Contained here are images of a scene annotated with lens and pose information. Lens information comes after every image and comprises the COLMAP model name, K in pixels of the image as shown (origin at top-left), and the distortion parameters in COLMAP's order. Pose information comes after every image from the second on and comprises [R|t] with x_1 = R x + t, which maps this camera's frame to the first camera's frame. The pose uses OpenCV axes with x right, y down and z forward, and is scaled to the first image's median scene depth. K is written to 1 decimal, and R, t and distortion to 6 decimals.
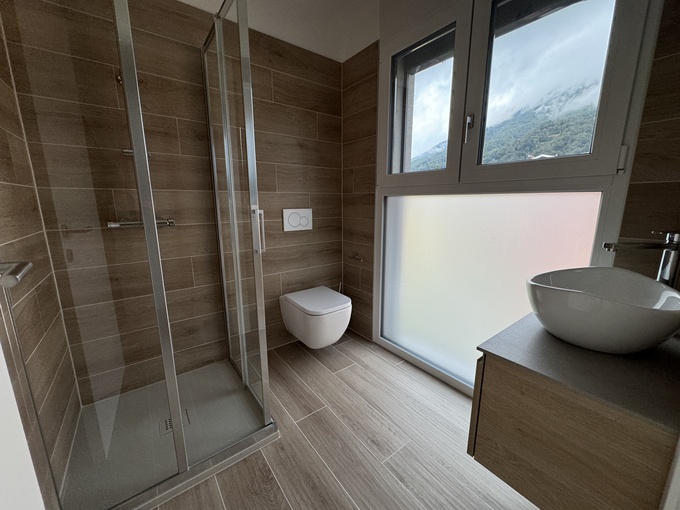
lens RADIAL K [[270.4, 0, 342.9], [0, 270.4, 254.3], [0, 0, 1]] dist [-0.002312, -0.000222]
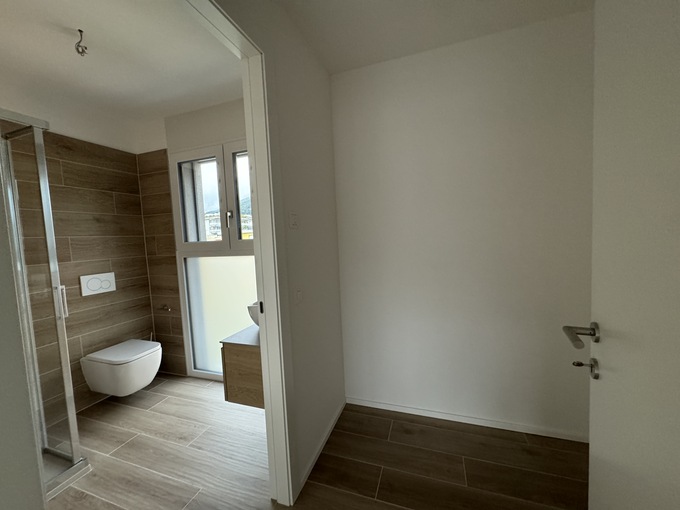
lens RADIAL K [[270.4, 0, 340.9], [0, 270.4, 255.3], [0, 0, 1]] dist [-0.002312, -0.000222]
pose [[0.837320, -0.076832, 0.541288, 0.080133], [0.150535, 0.984205, -0.093163, 0.011248], [-0.525581, 0.159490, 0.835660, -0.490890]]
